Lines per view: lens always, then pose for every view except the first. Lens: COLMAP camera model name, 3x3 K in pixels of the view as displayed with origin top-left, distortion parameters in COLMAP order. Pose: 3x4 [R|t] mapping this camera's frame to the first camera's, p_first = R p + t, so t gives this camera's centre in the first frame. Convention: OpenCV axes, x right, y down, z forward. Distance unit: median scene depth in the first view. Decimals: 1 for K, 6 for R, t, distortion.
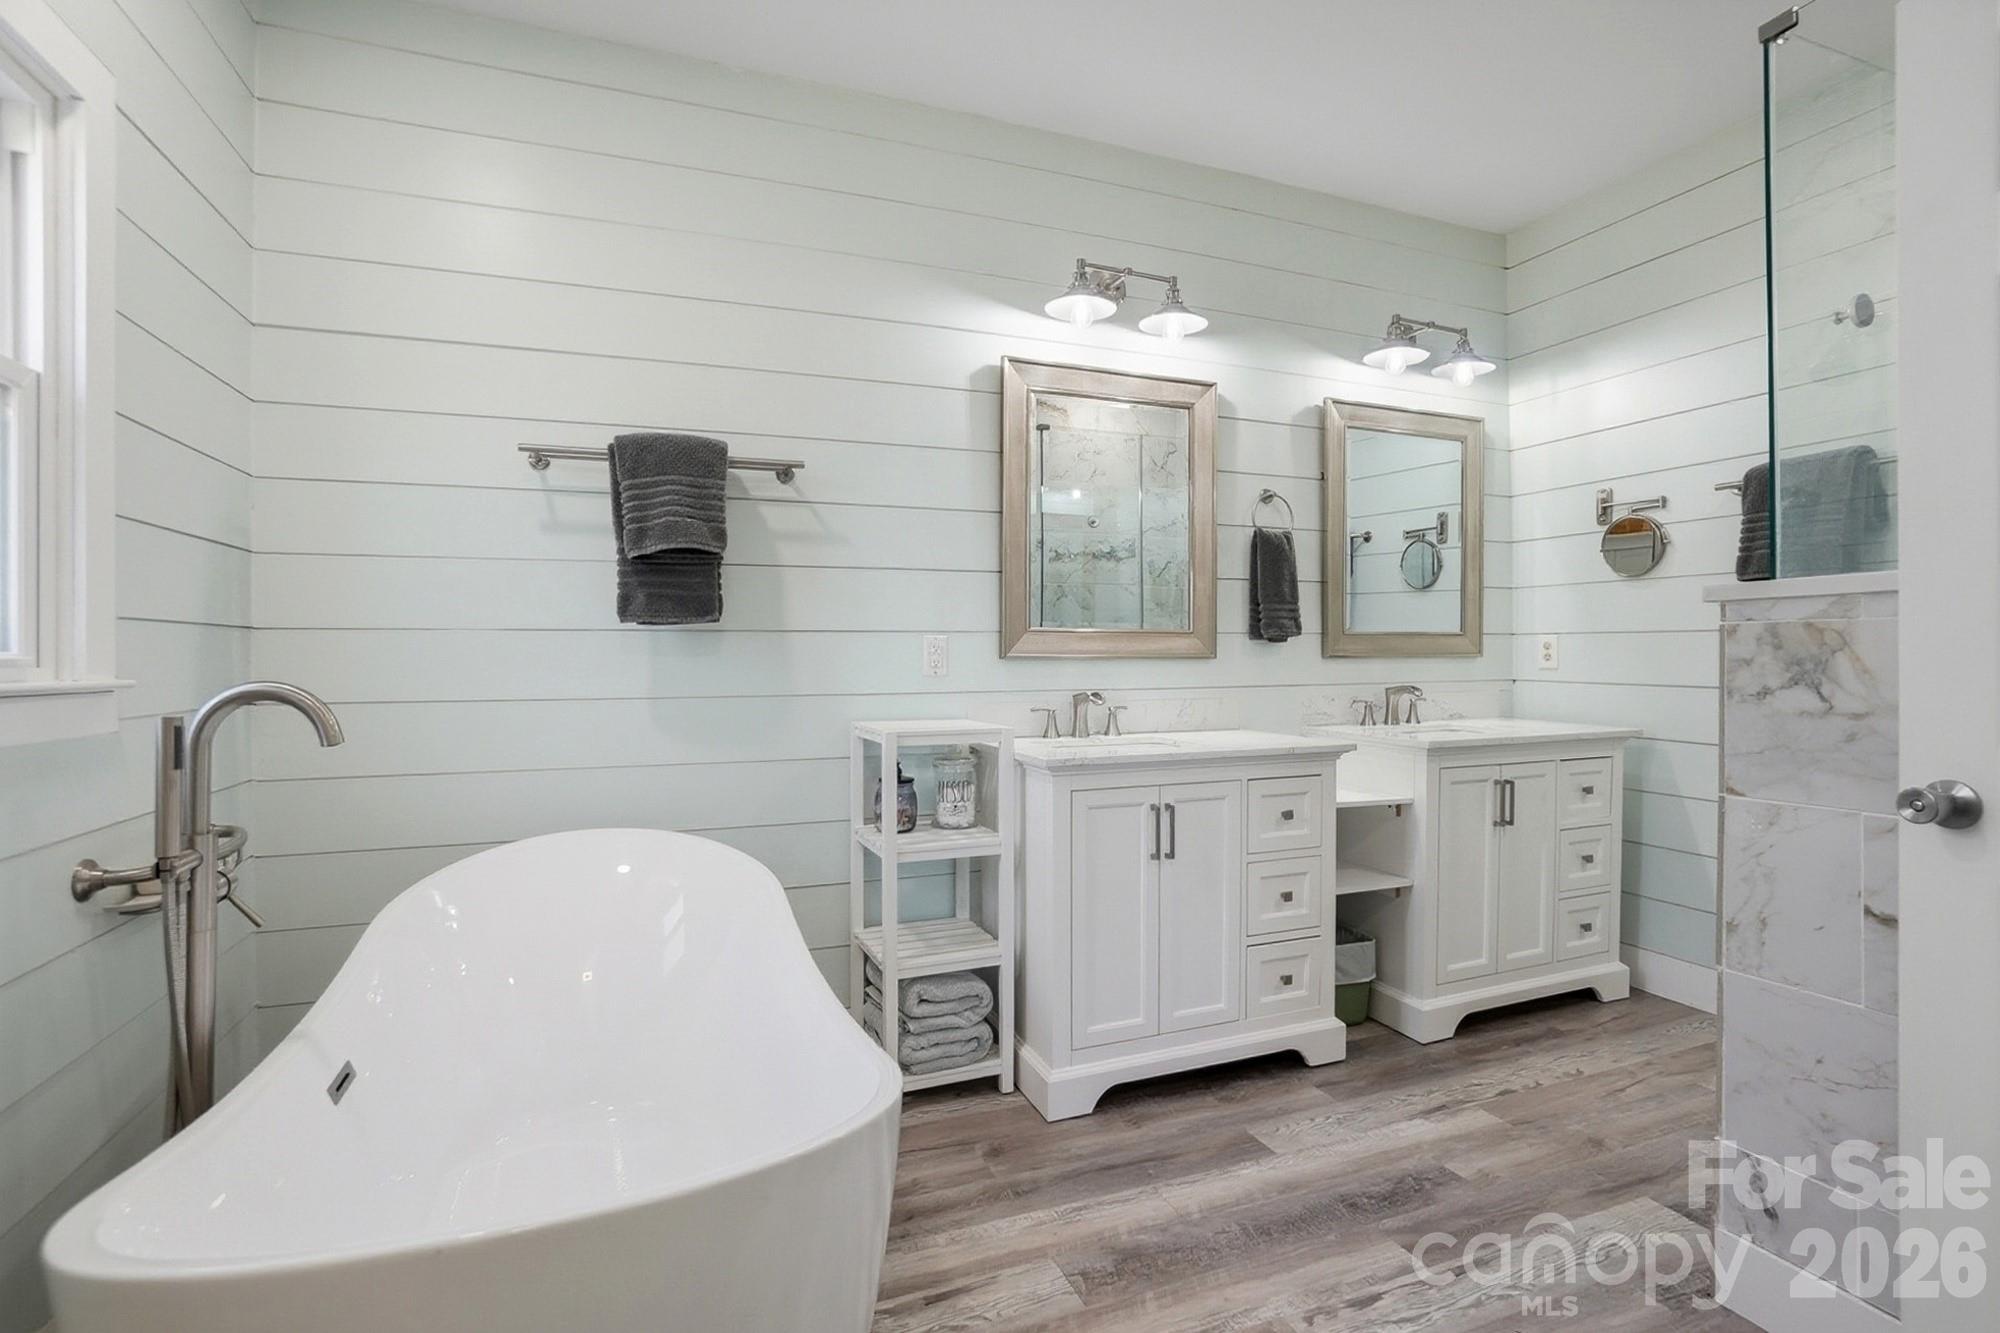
lens RADIAL K [[901.8, 0, 992.7], [0, 901.8, 669.8], [0, 0, 1]] dist [-0.058351, 0.018164]
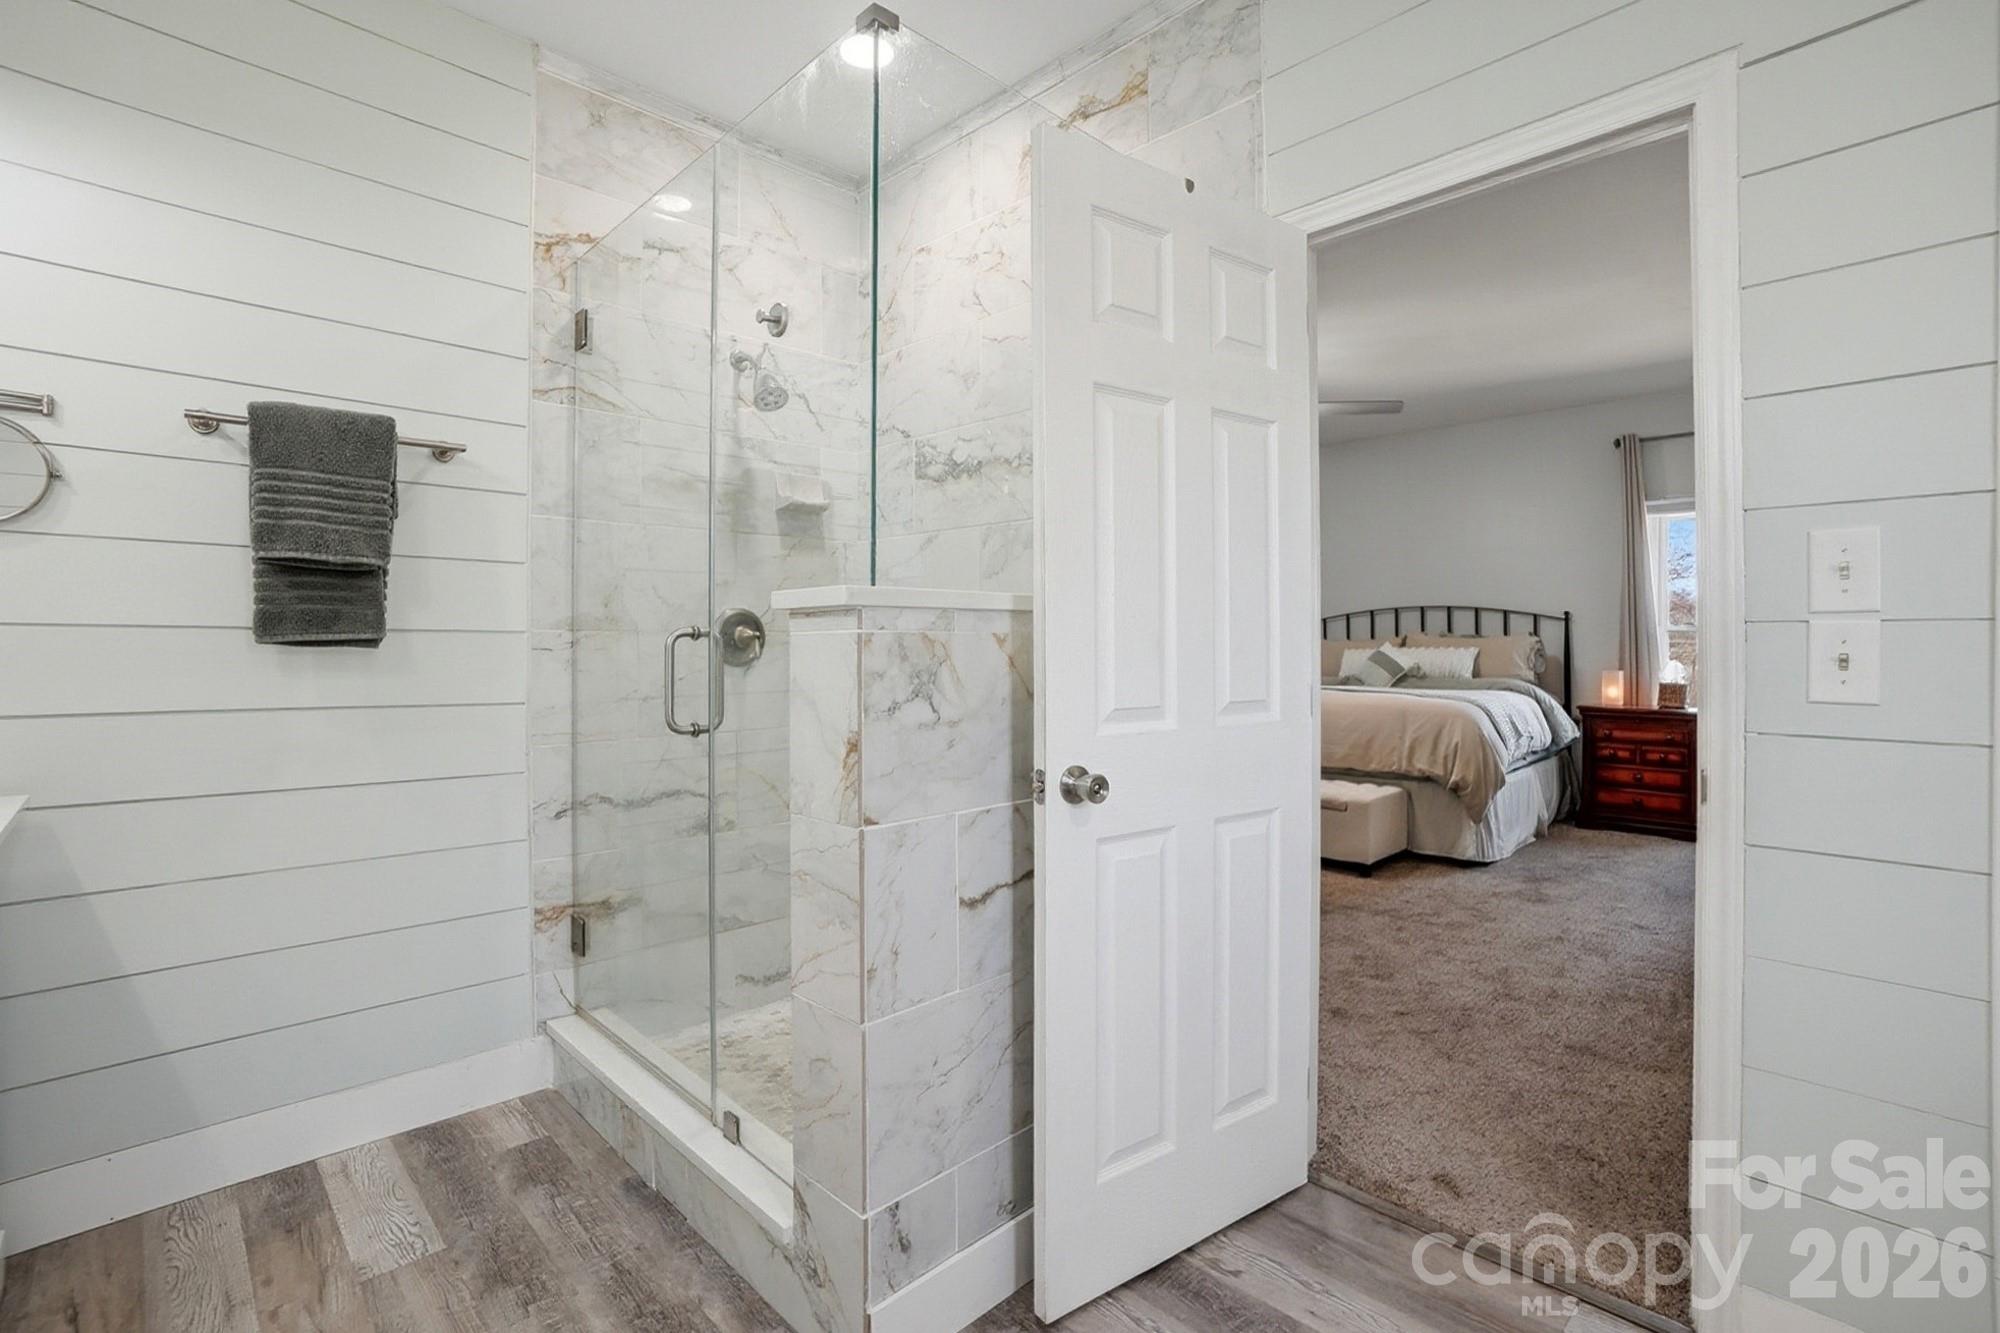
lens RADIAL K [[901.8, 0, 995.3], [0, 901.8, 650.8], [0, 0, 1]] dist [-0.058351, 0.018164]
pose [[-0.390332, 0.000320, 0.920674, -0.039060], [0.016218, 0.999847, 0.006529, -0.038476], [-0.920531, 0.017480, -0.390278, 1.261878]]
